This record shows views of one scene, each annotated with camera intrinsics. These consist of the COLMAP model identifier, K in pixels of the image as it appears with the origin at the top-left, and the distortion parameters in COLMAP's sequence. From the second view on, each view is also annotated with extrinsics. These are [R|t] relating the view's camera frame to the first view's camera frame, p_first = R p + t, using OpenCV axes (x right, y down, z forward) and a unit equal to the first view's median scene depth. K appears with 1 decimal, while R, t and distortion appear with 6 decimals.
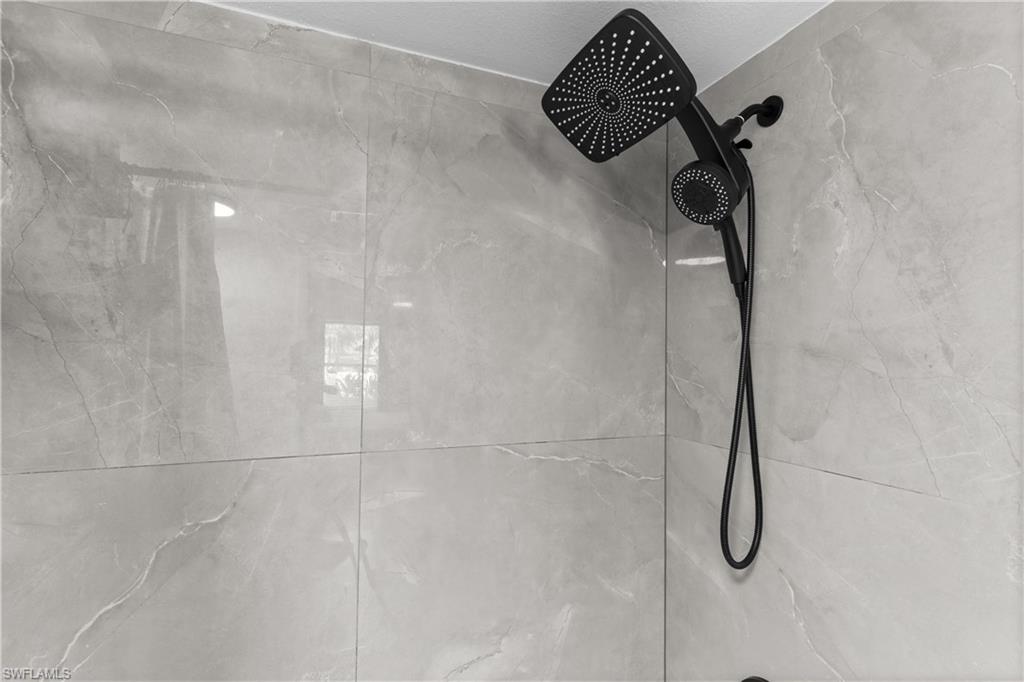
lens RADIAL K [[489.1, 0, 511.3], [0, 489.1, 340.6], [0, 0, 1]] dist [0.000705, 0.000941]
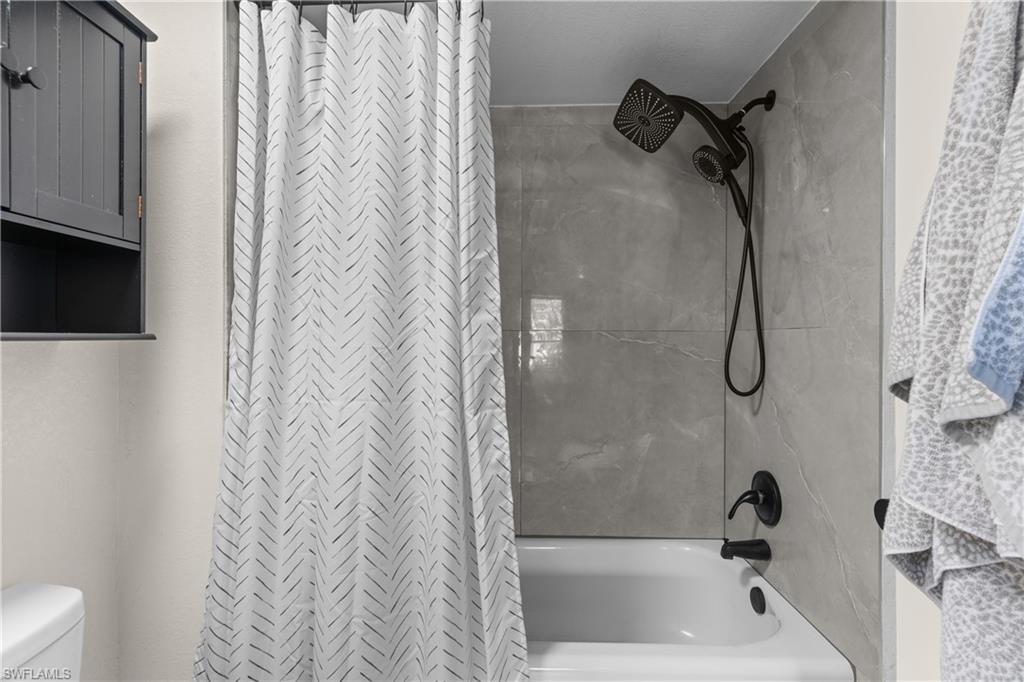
lens RADIAL K [[489.1, 0, 494.3], [0, 489.1, 337.3], [0, 0, 1]] dist [0.000705, 0.000941]
pose [[0.911453, -0.006724, -0.411349, 0.343403], [0.020232, 0.999389, 0.028493, 0.187449], [0.410906, -0.034293, 0.911032, -0.698035]]
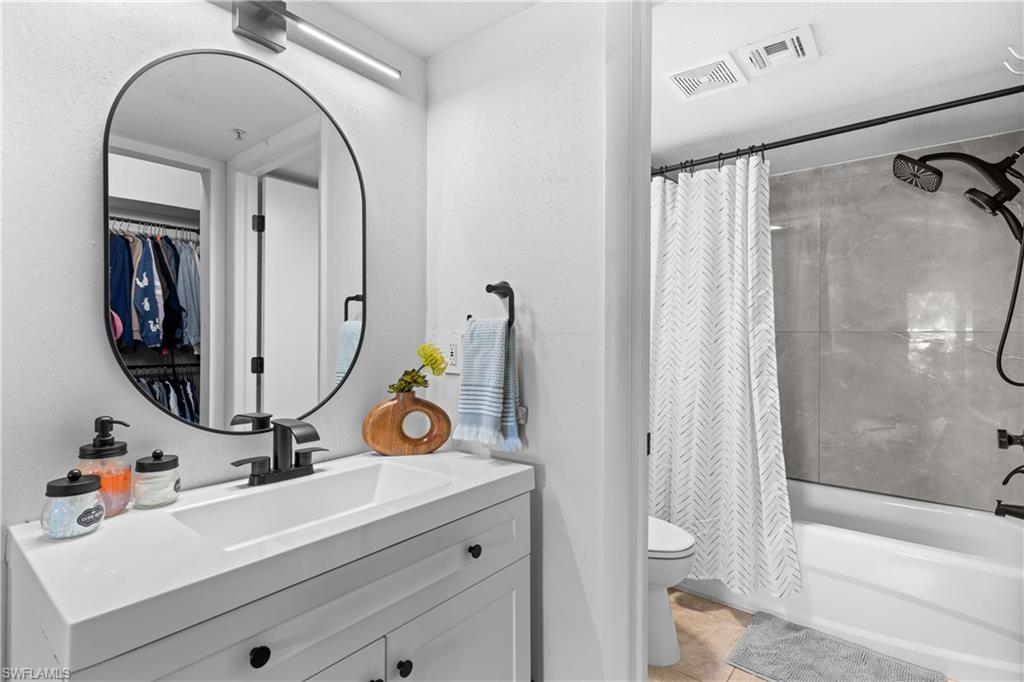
lens RADIAL K [[489.1, 0, 512.4], [0, 489.1, 333.4], [0, 0, 1]] dist [0.000705, 0.000941]
pose [[0.480171, -0.007914, -0.877139, 1.077590], [0.029821, 0.999529, 0.007306, 0.160591], [0.876668, -0.029665, 0.480181, -1.511175]]
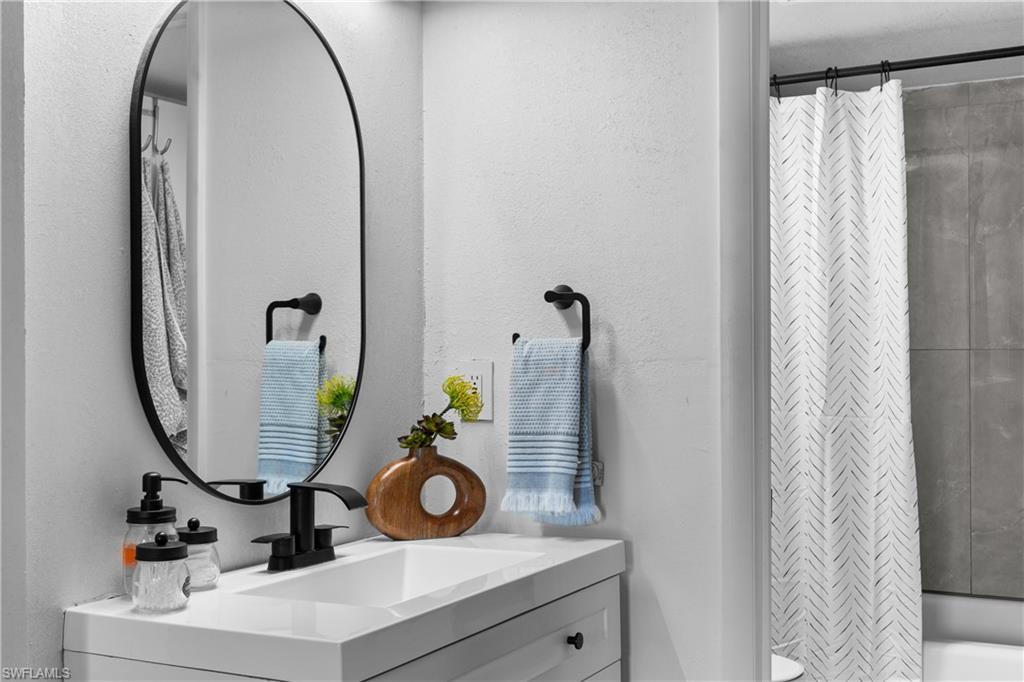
lens RADIAL K [[1191.0, 0, 510.8], [0, 1191.0, 344.5], [0, 0, 1]] dist [-0.001238, 0.000000]
pose [[0.642690, -0.017285, -0.765931, 1.558091], [0.036763, 0.999290, 0.008296, 0.119494], [0.765243, -0.033490, 0.642869, -2.403876]]
